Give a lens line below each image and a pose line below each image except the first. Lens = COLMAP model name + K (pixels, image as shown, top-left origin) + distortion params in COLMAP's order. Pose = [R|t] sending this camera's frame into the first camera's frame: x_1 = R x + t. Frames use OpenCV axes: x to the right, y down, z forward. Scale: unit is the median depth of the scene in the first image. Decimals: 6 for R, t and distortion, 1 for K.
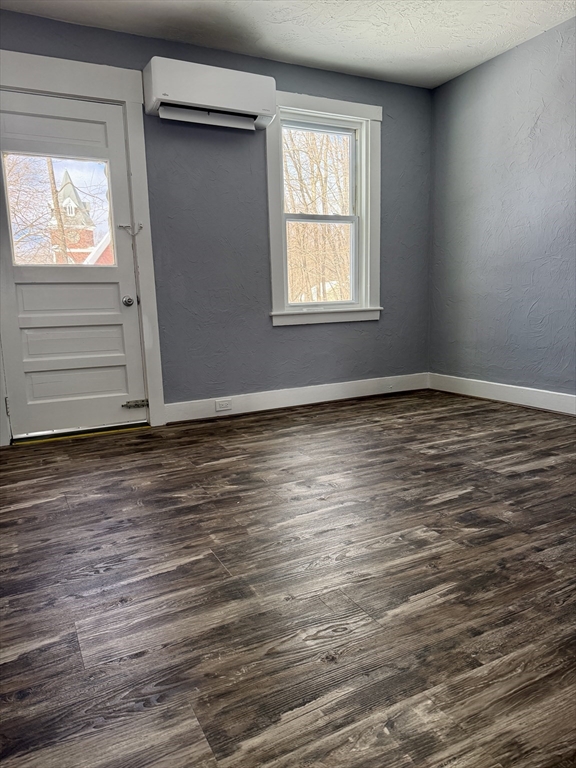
lens RADIAL K [[538.9, 0, 288.0], [0, 538.9, 384.0], [0, 0, 1]] dist [0.066797, -0.081336]
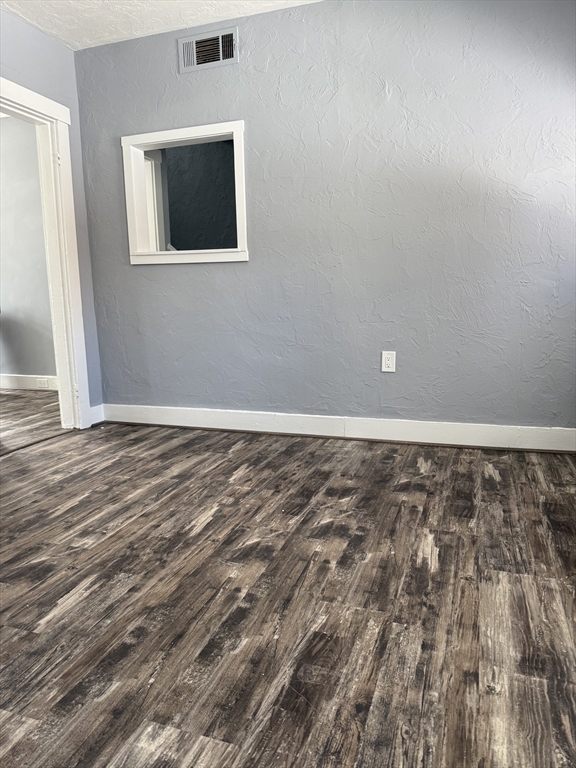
lens RADIAL K [[538.9, 0, 288.0], [0, 538.9, 384.0], [0, 0, 1]] dist [0.066797, -0.081336]
pose [[-0.729134, 0.162738, -0.664741, 0.549245], [-0.057474, 0.953324, 0.296428, -0.312449], [0.681954, 0.254341, -0.685748, 1.708093]]
